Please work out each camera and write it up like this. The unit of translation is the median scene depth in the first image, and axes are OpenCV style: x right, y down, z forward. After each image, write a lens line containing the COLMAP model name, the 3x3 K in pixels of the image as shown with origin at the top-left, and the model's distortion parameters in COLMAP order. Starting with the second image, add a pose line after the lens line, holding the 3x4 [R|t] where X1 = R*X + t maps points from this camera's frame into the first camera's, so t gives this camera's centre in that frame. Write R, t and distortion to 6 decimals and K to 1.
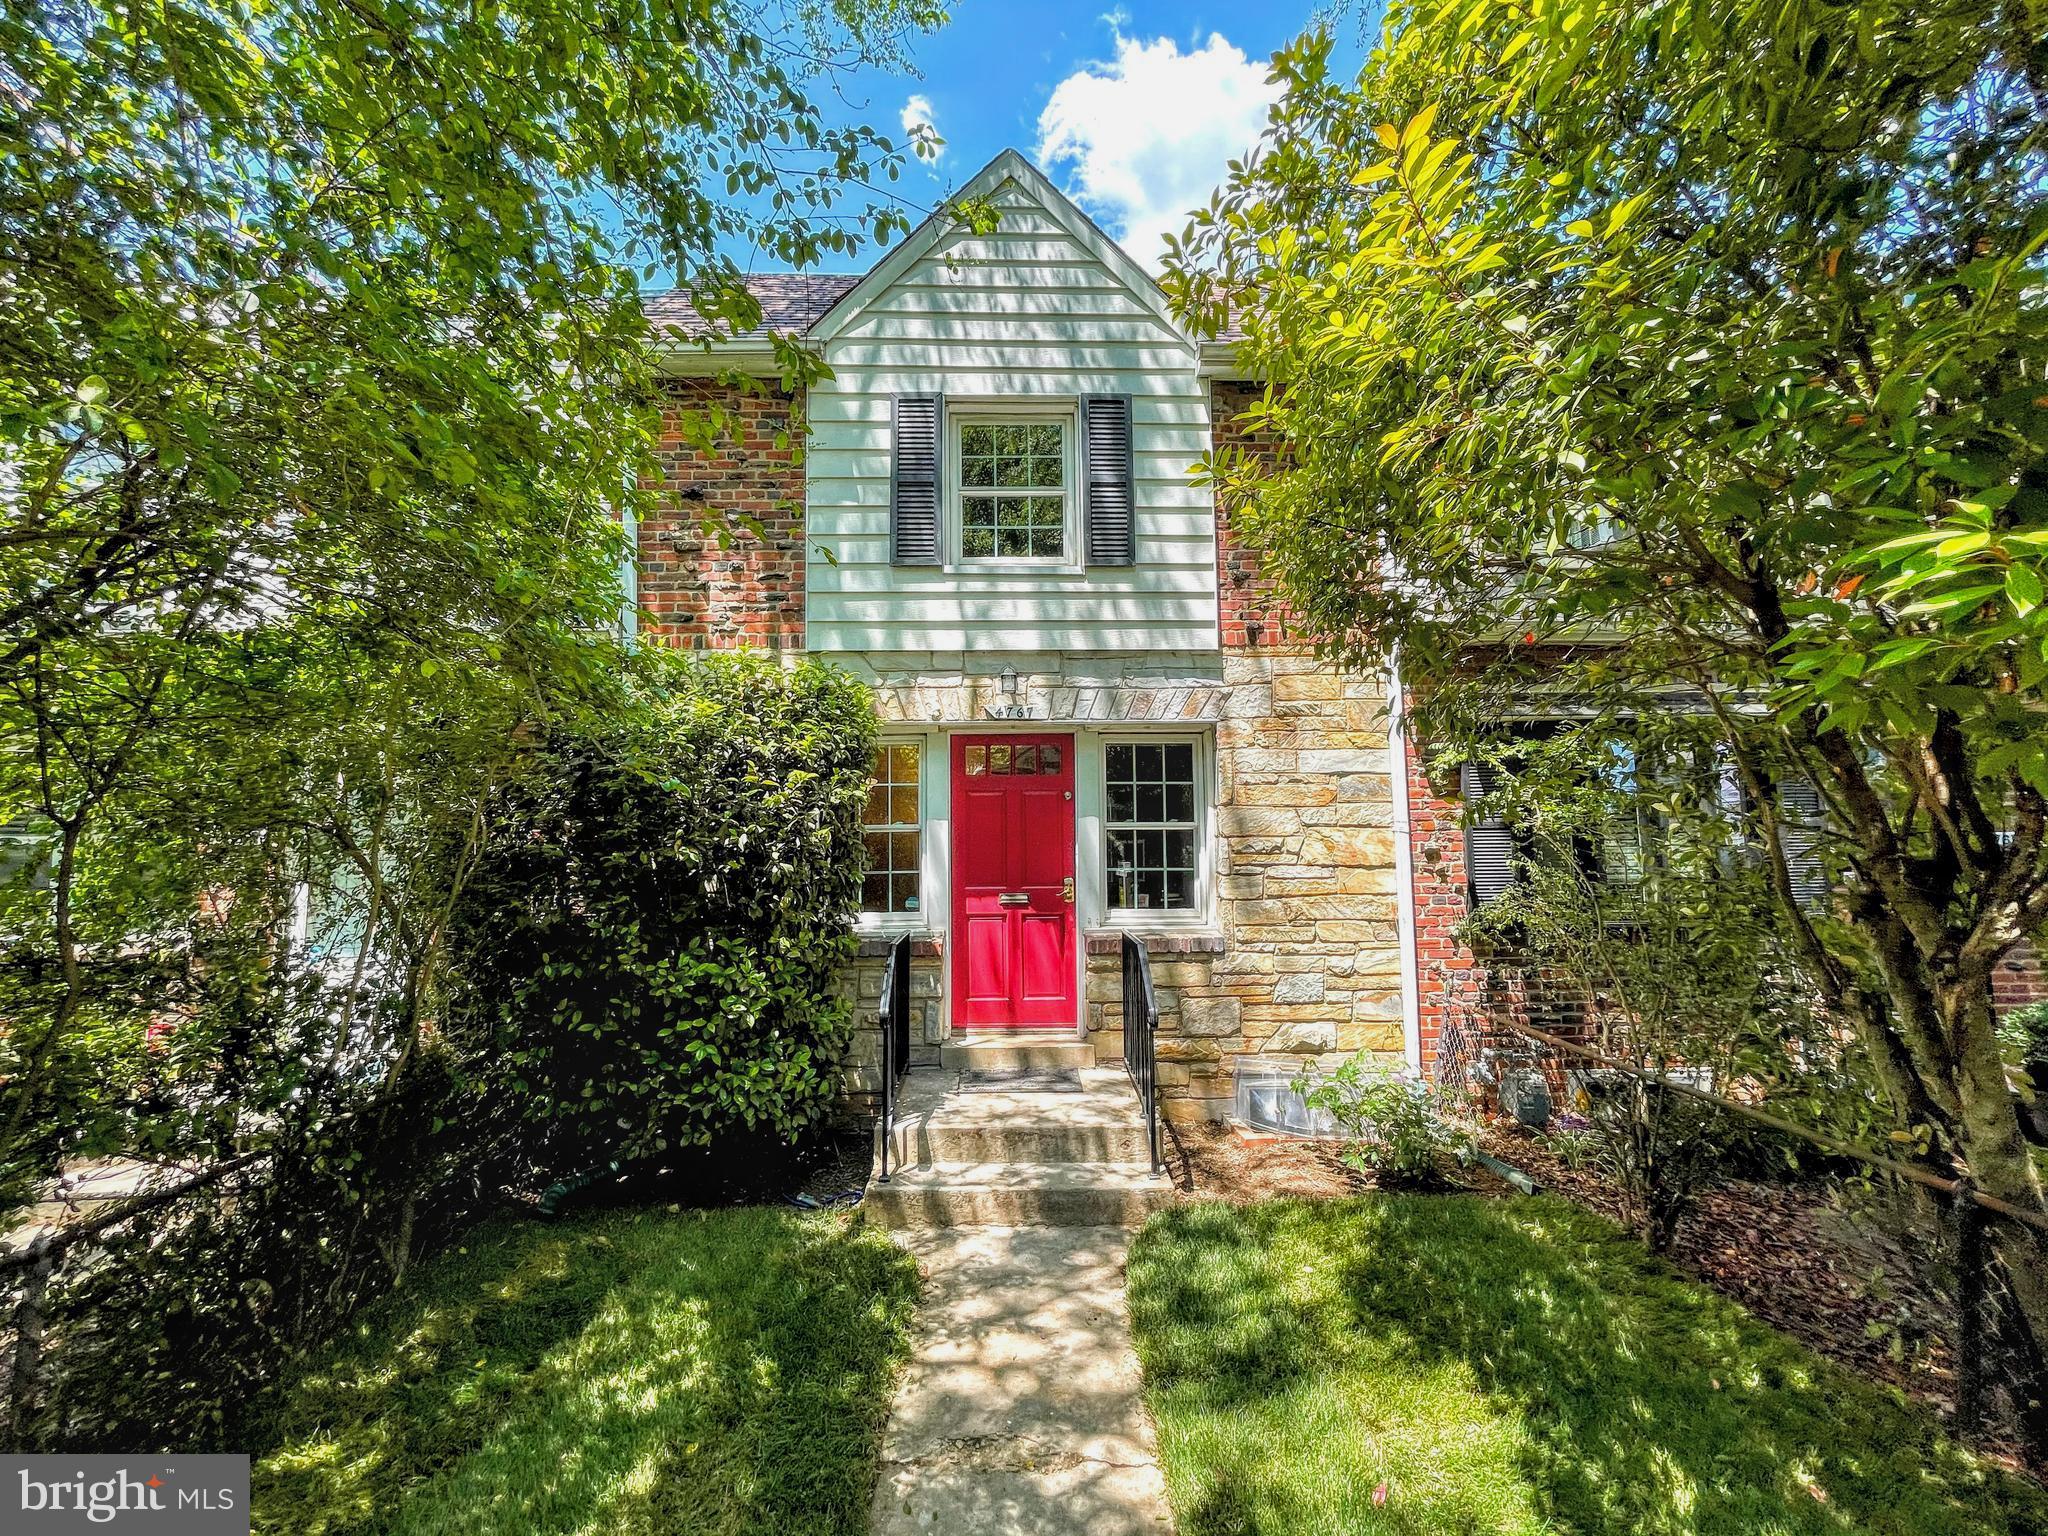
lens RADIAL K [[822.6, 0, 1019.6], [0, 822.6, 772.9], [0, 0, 1]] dist [-0.002210, -0.000604]
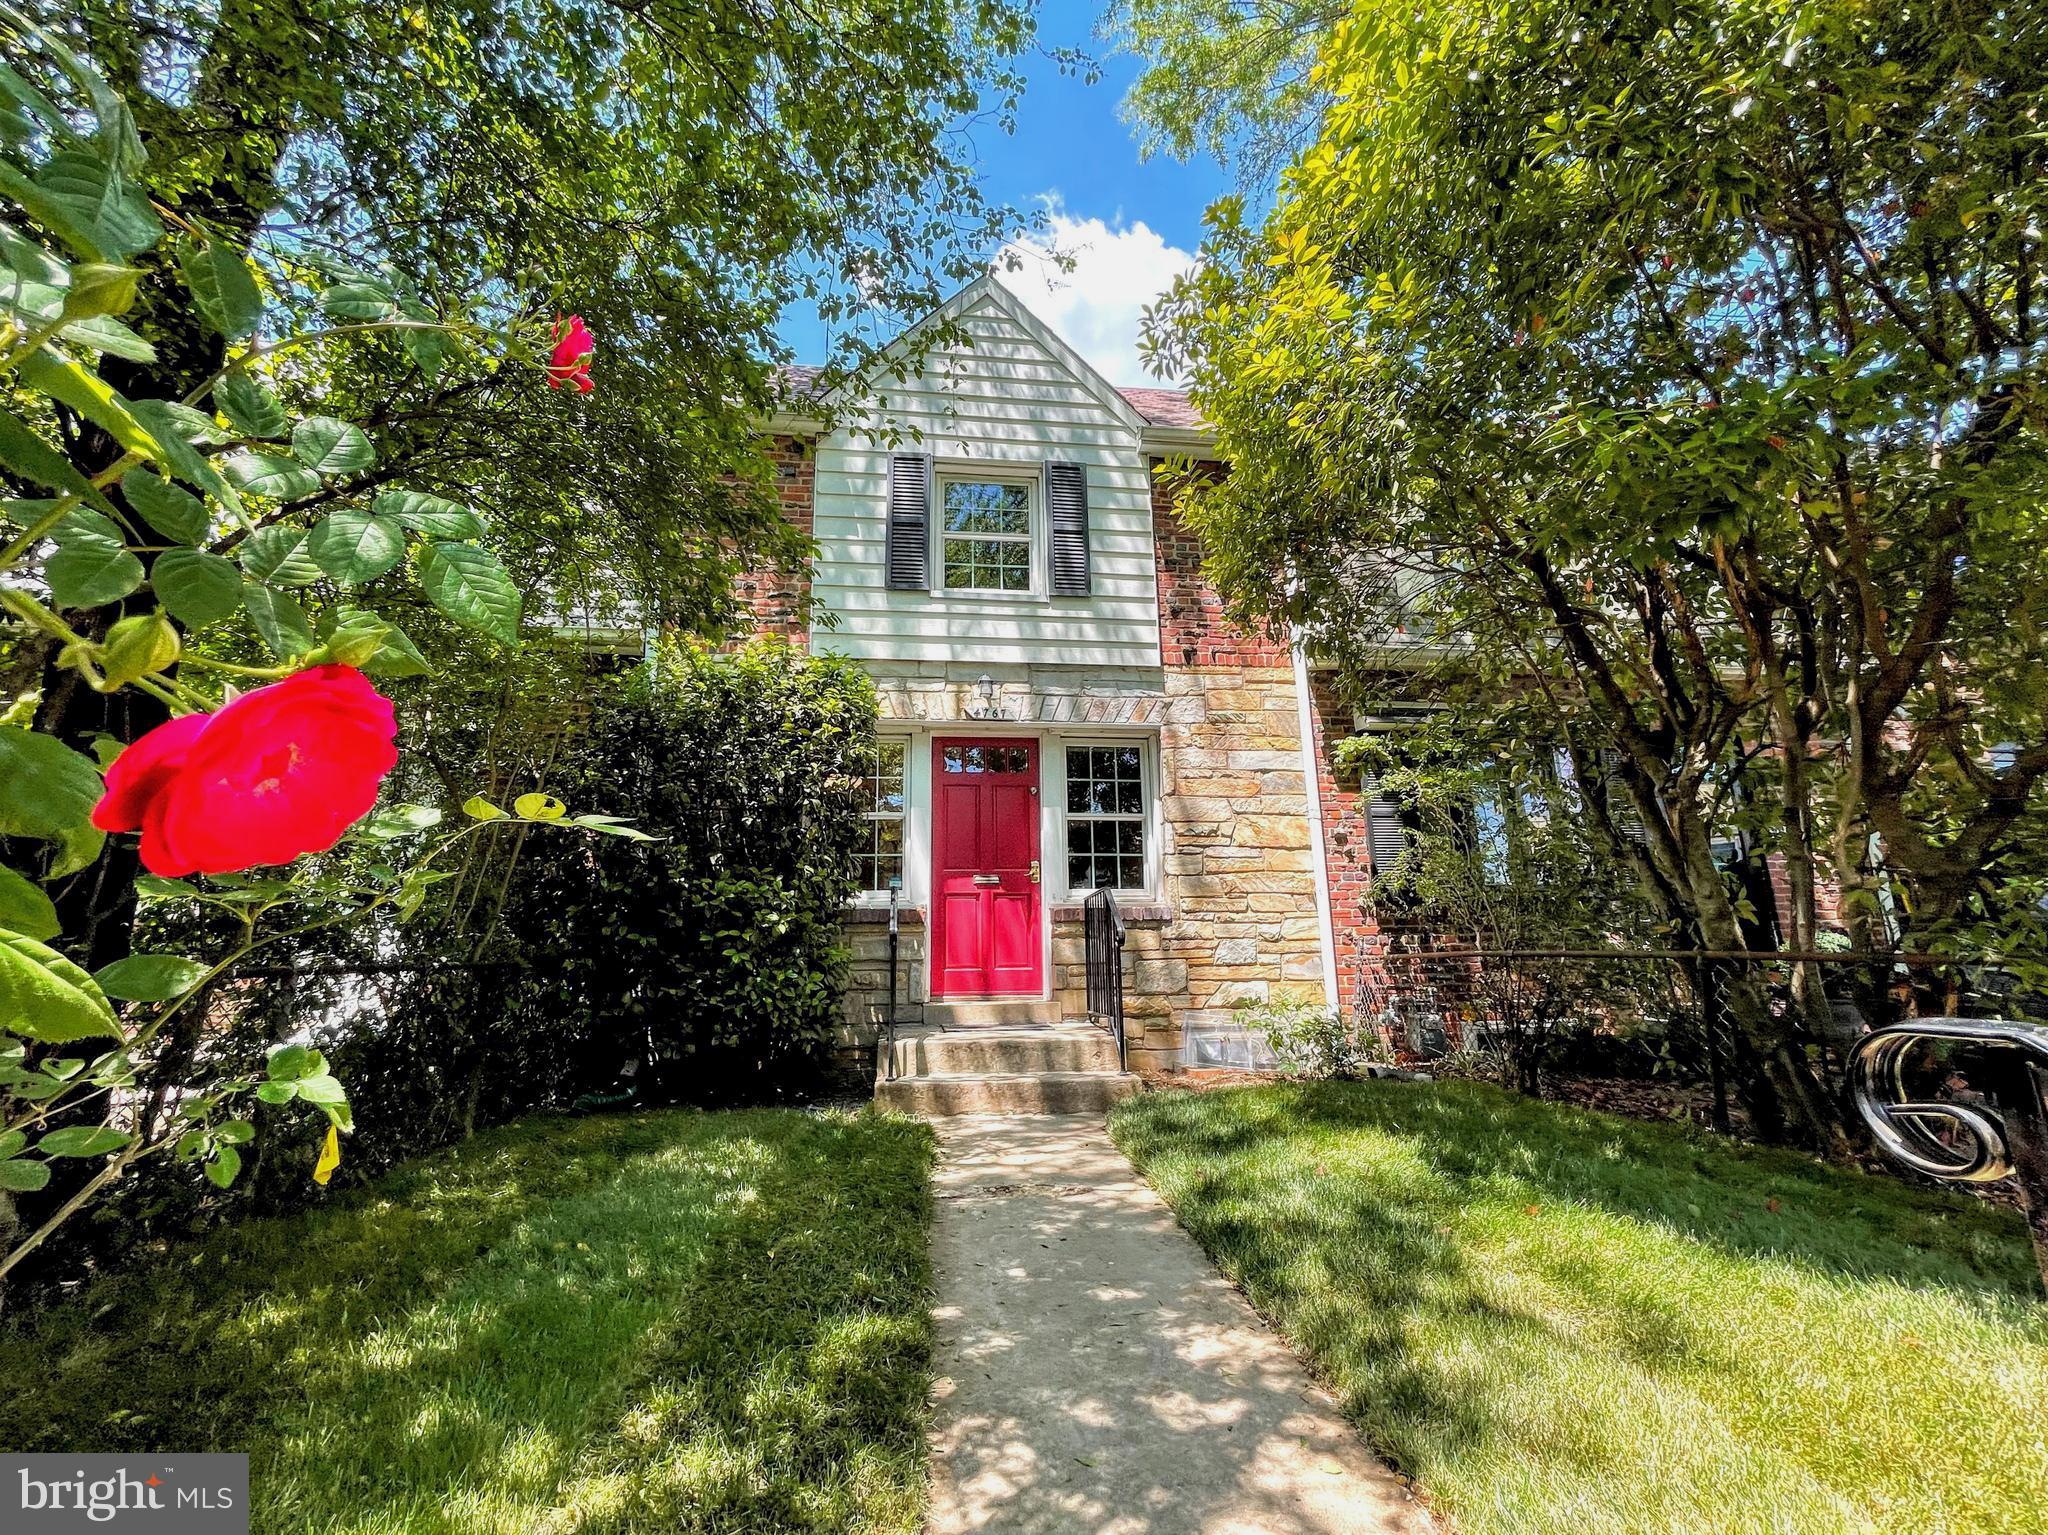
lens RADIAL K [[826.5, 0, 1014.2], [0, 826.5, 766.3], [0, 0, 1]] dist [-0.010674, -0.000048]
pose [[0.996134, 0.016784, 0.086232, -0.072598], [-0.004572, 0.990154, -0.139906, 0.163781], [-0.087731, 0.138971, 0.986403, -0.148729]]
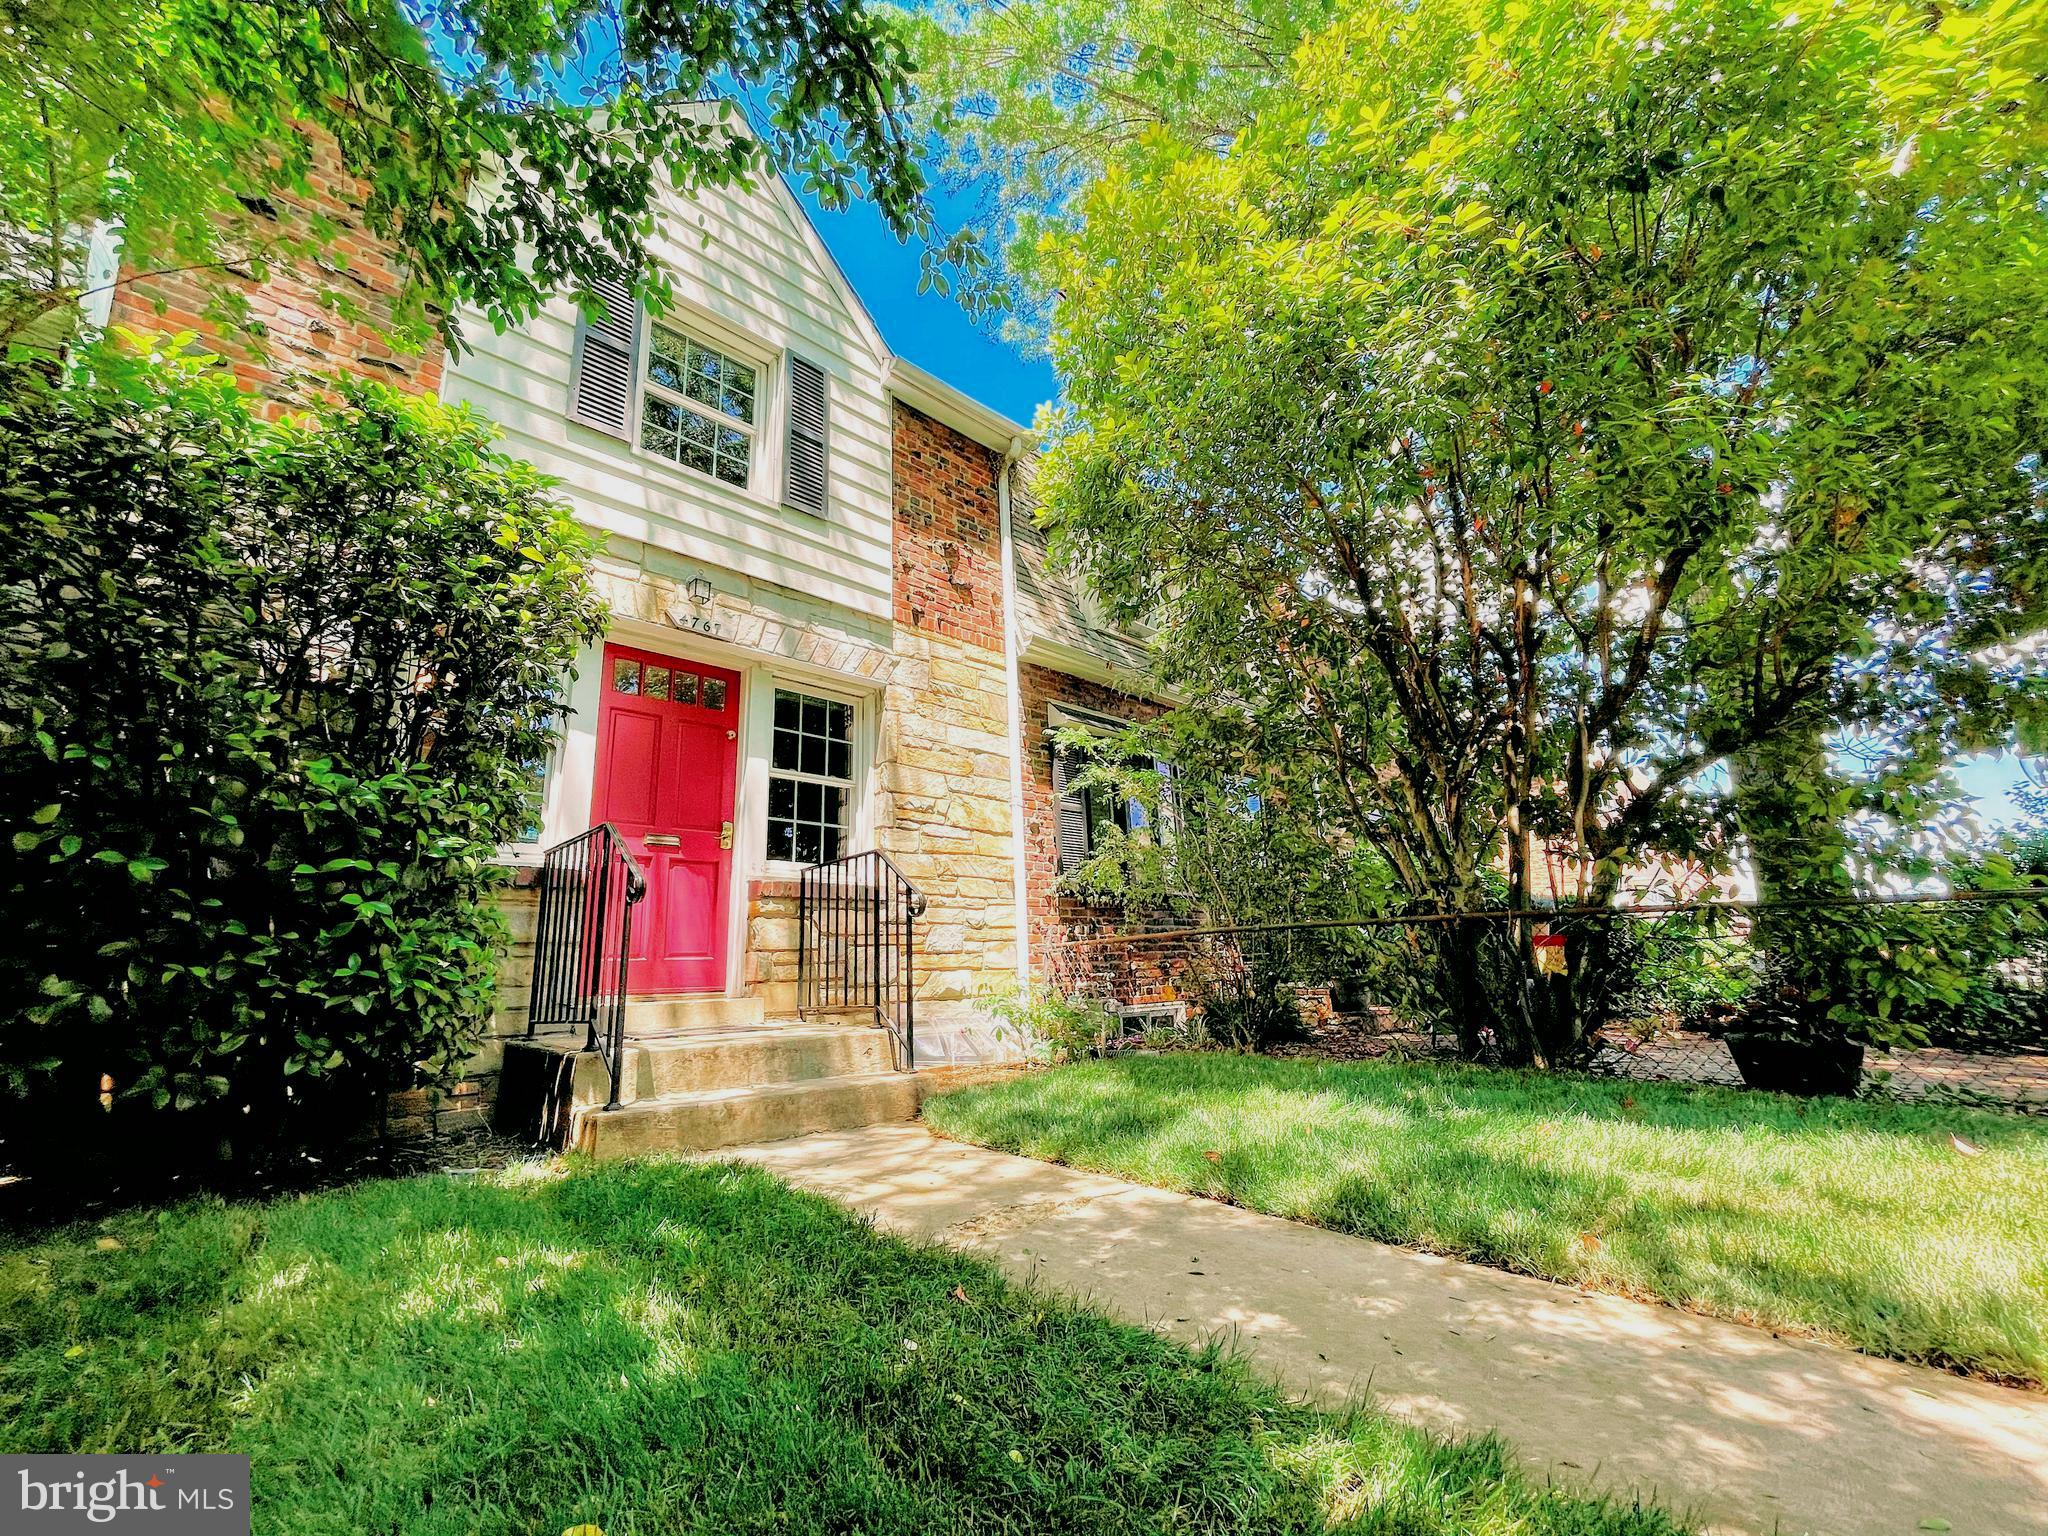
lens RADIAL K [[818.4, 0, 1004.7], [0, 818.4, 778.9], [0, 0, 1]] dist [0.000211, -0.000180]
pose [[0.749035, 0.138331, 0.647929, -0.309810], [-0.031295, 0.984256, -0.173958, 0.235112], [-0.661791, 0.110023, 0.741571, 0.137054]]
